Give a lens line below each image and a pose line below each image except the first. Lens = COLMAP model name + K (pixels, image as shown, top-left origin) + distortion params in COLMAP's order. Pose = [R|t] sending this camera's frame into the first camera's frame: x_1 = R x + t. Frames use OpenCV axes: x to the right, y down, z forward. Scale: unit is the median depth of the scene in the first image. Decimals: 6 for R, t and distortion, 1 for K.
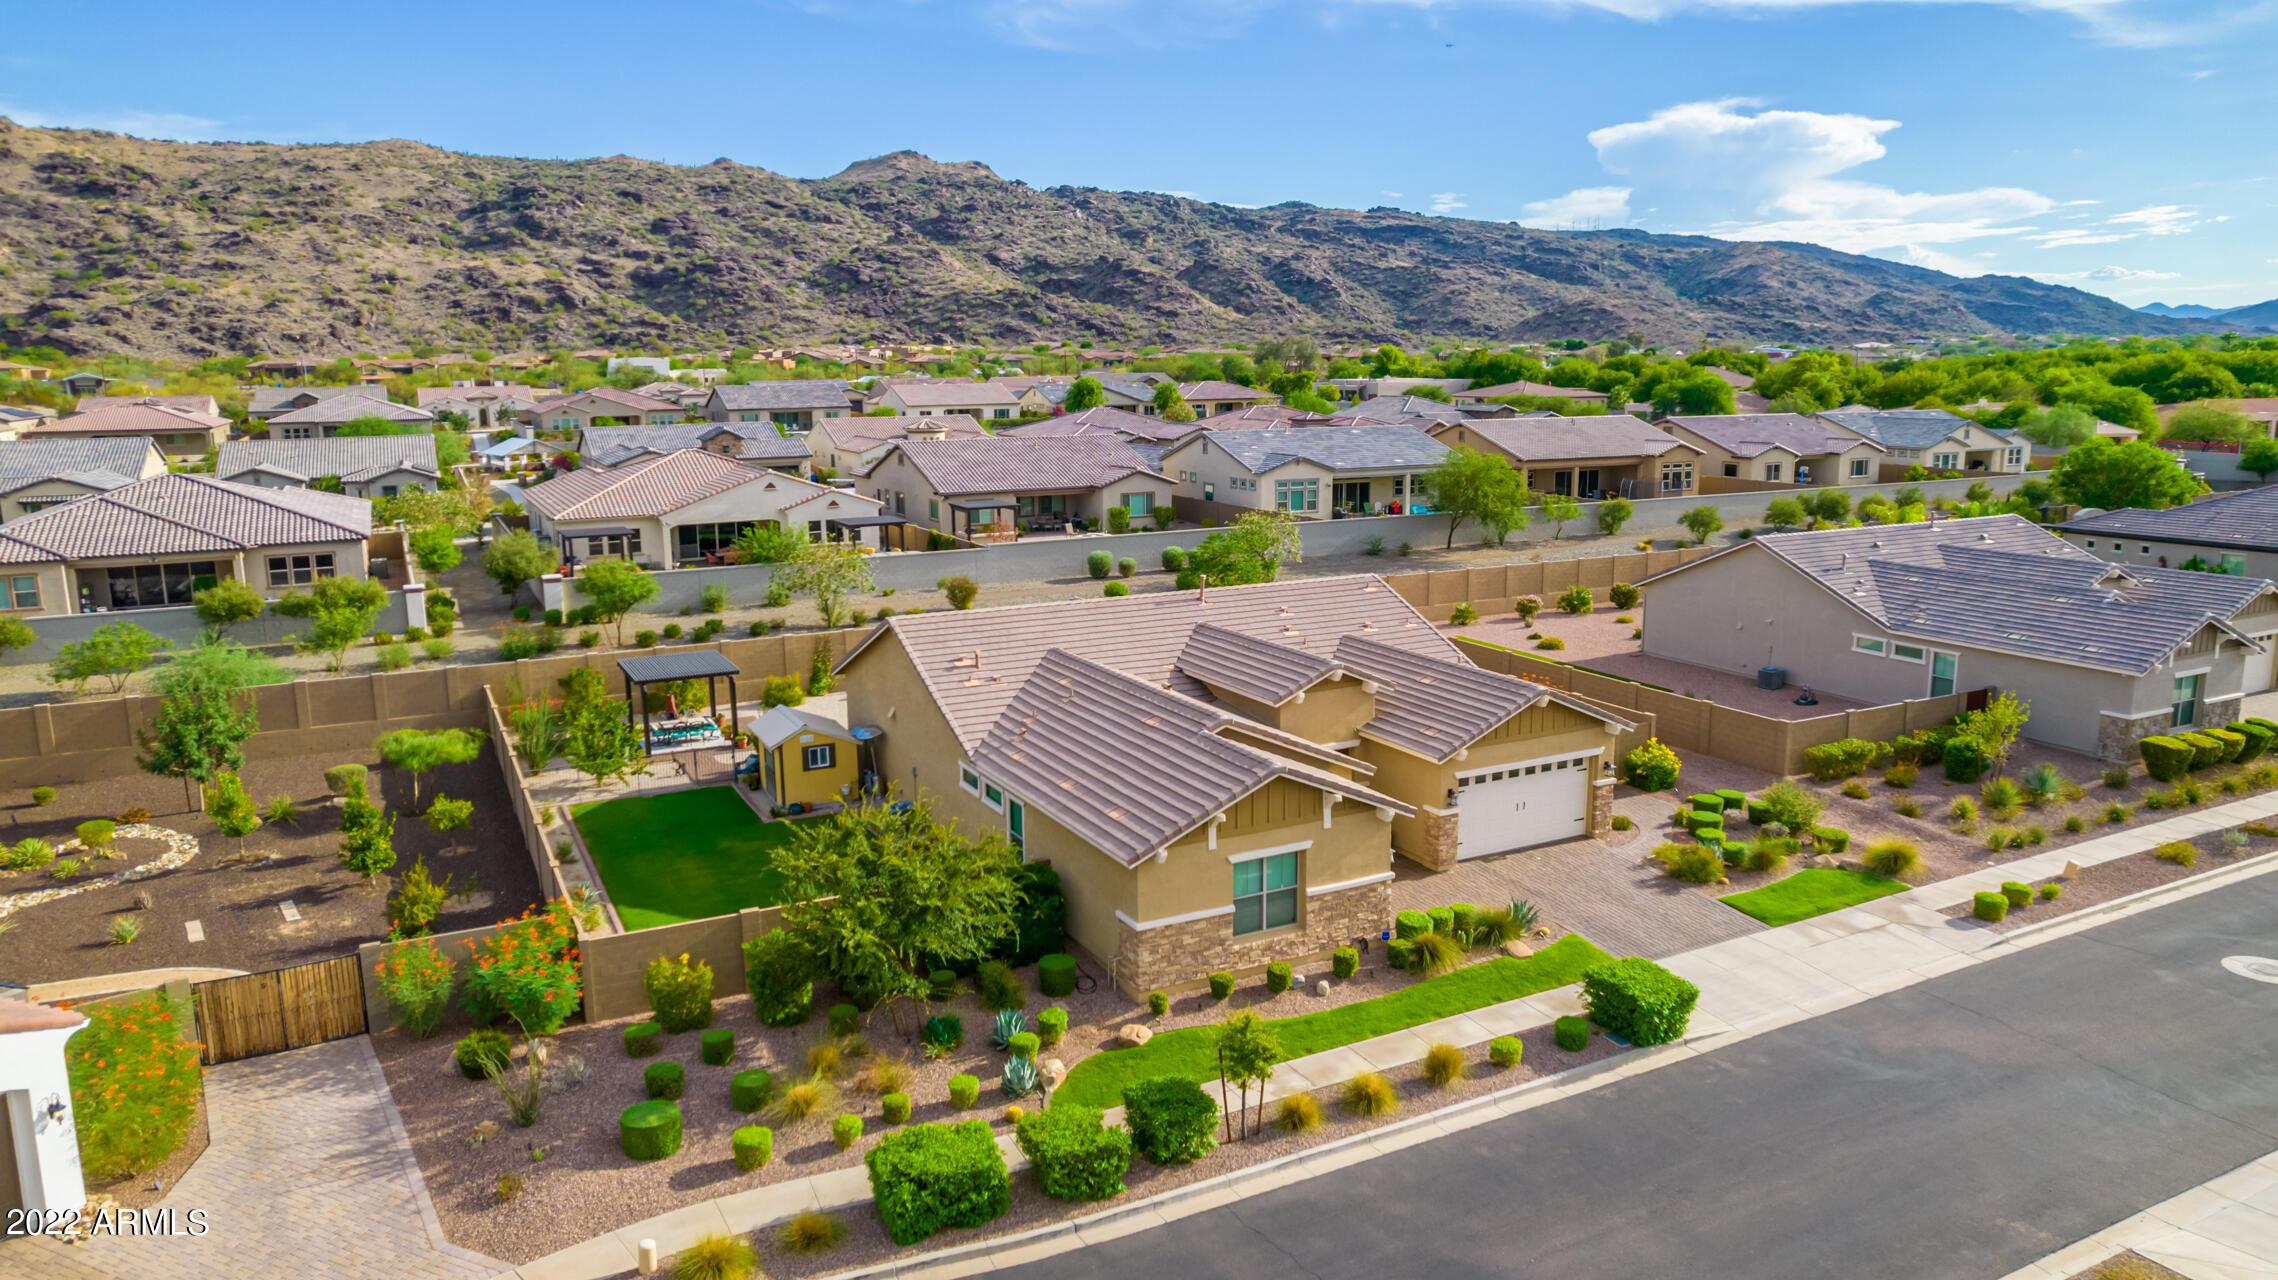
lens RADIAL K [[1488.8, 0, 1139.7], [0, 1488.8, 635.8], [0, 0, 1]] dist [-0.081327, 0.078089]
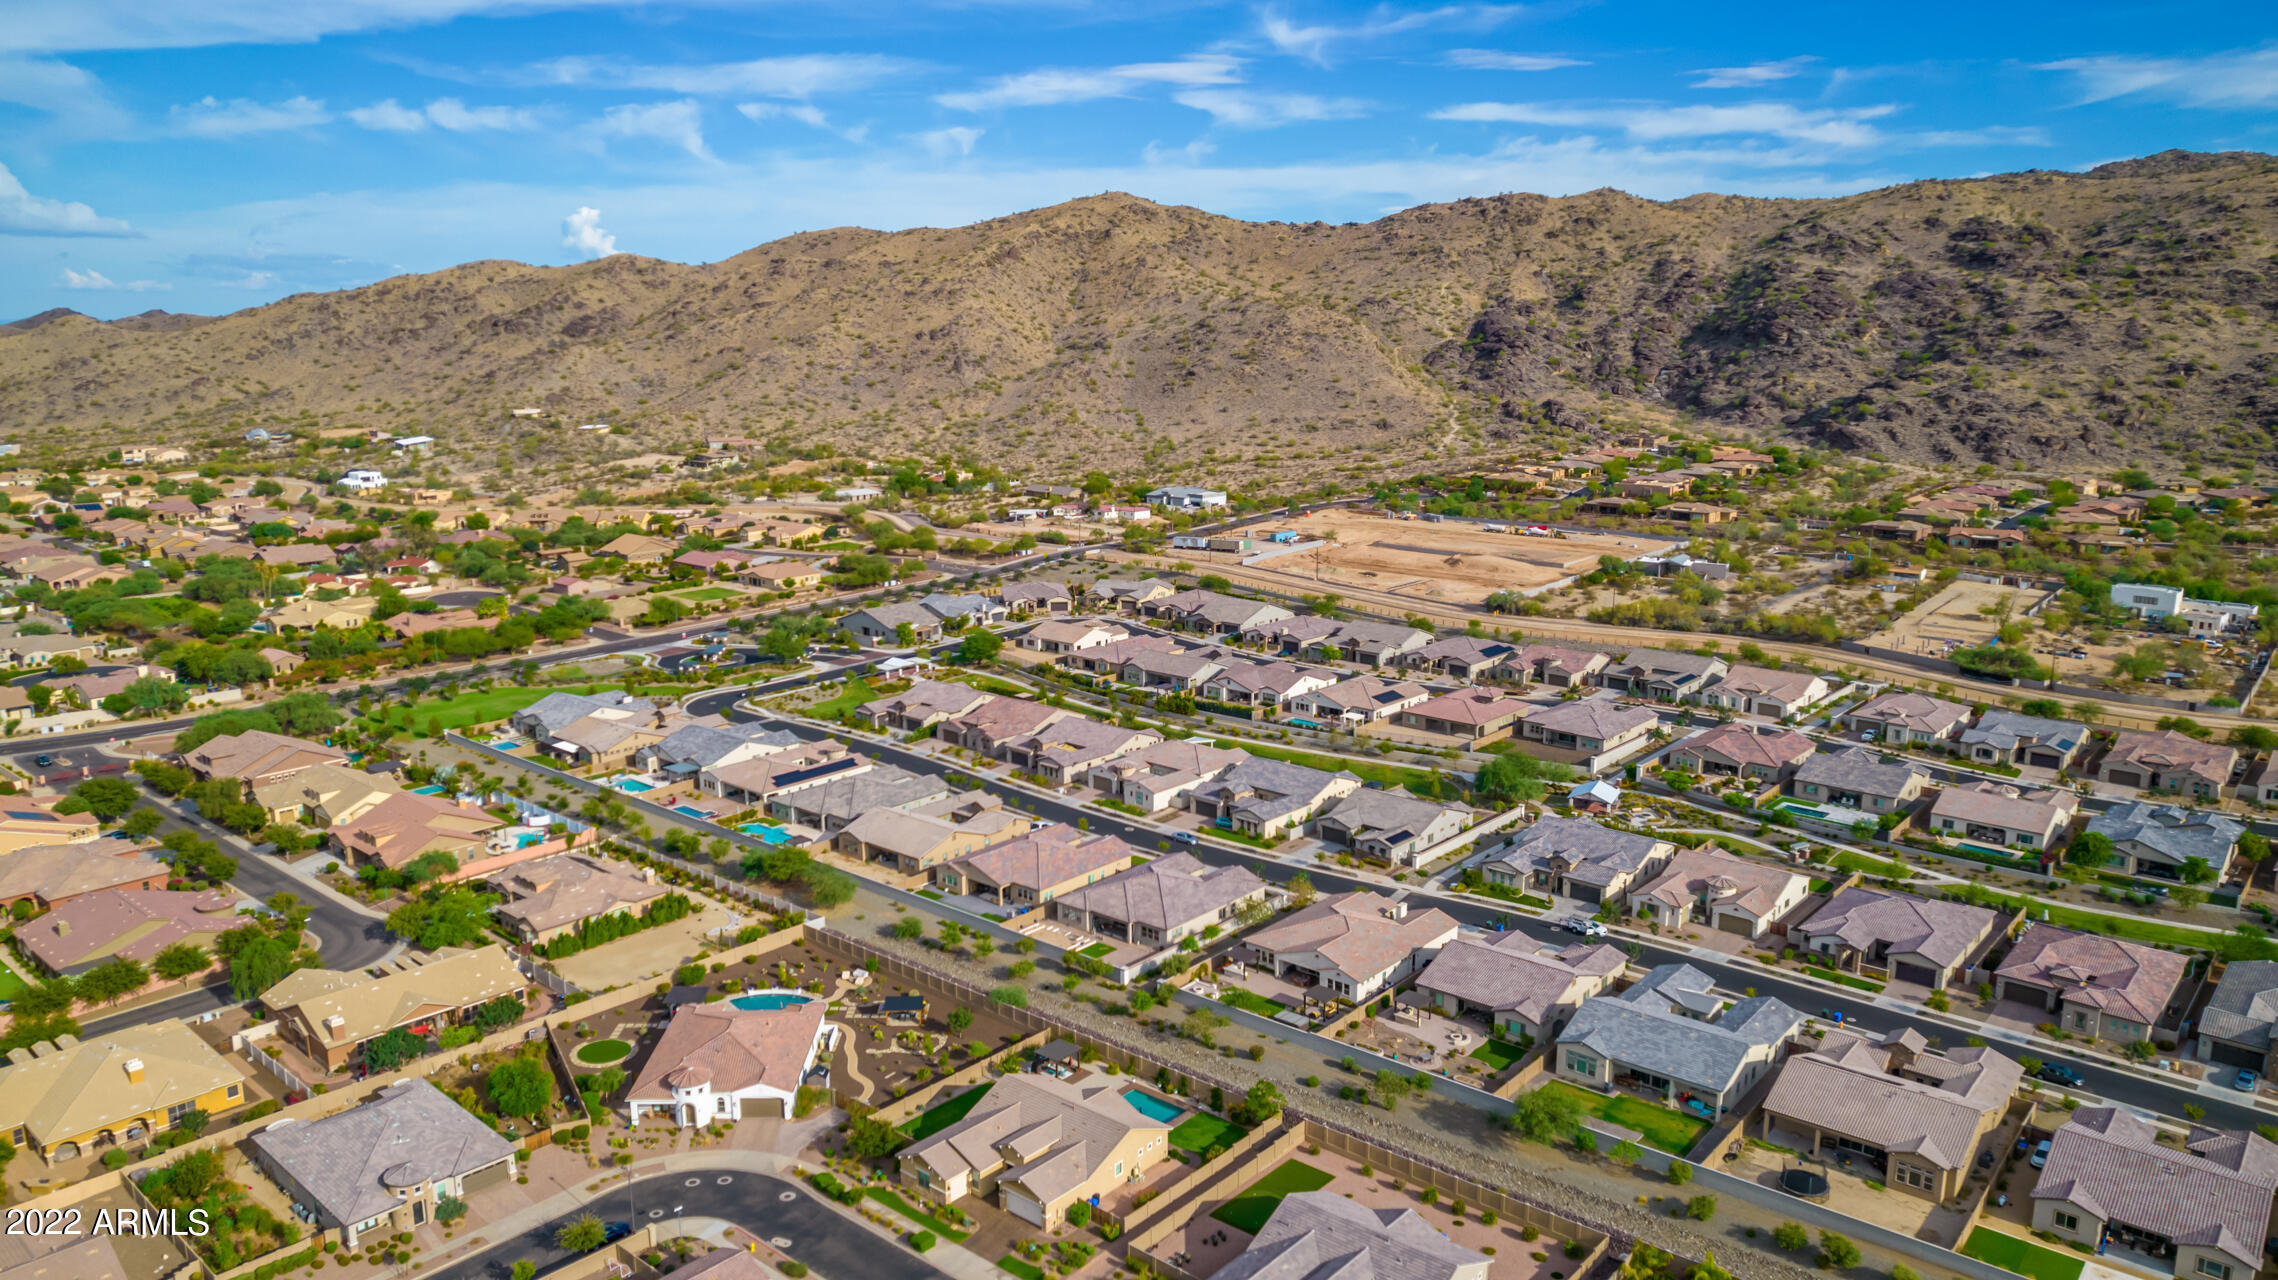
lens RADIAL K [[1560.3, 0, 1144.3], [0, 1560.3, 642.4], [0, 0, 1]] dist [-0.078633, 0.071899]
pose [[0.382991, 0.196398, -0.902633, 0.140838], [-0.174881, 0.974883, 0.137915, -0.071964], [0.907047, 0.105033, 0.407717, -0.015112]]
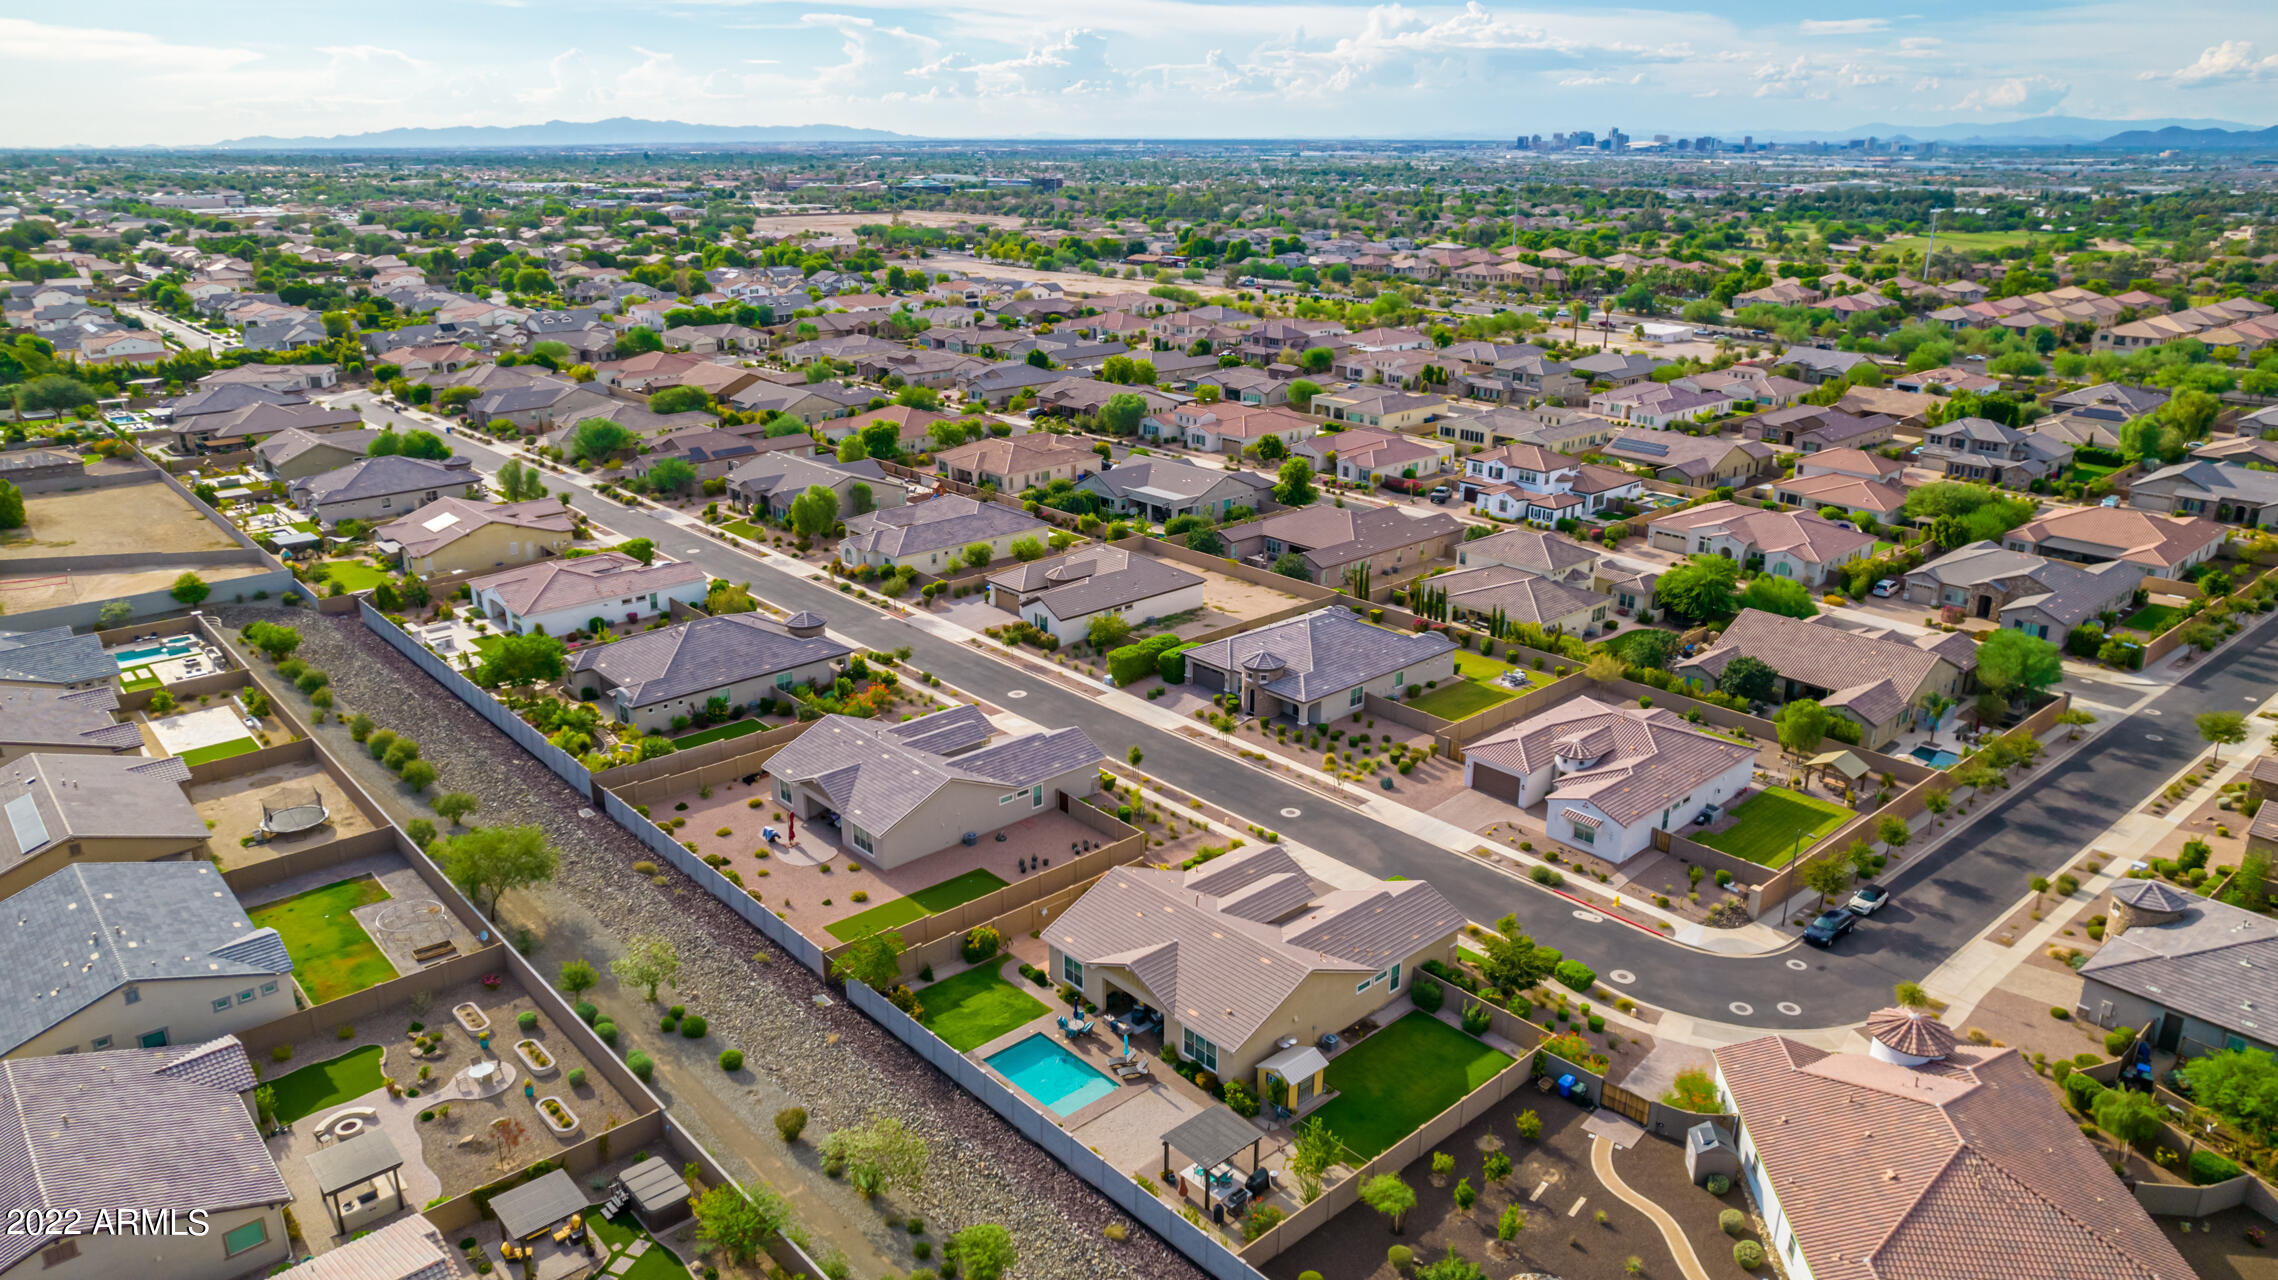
lens RADIAL K [[1505.3, 0, 1138.5], [0, 1505.3, 638.6], [0, 0, 1]] dist [-0.083524, 0.079390]
pose [[-0.258611, -0.305663, 0.916346, -0.081477], [0.177151, 0.917521, 0.356051, -0.052885], [-0.949599, 0.254411, -0.183133, 0.066159]]
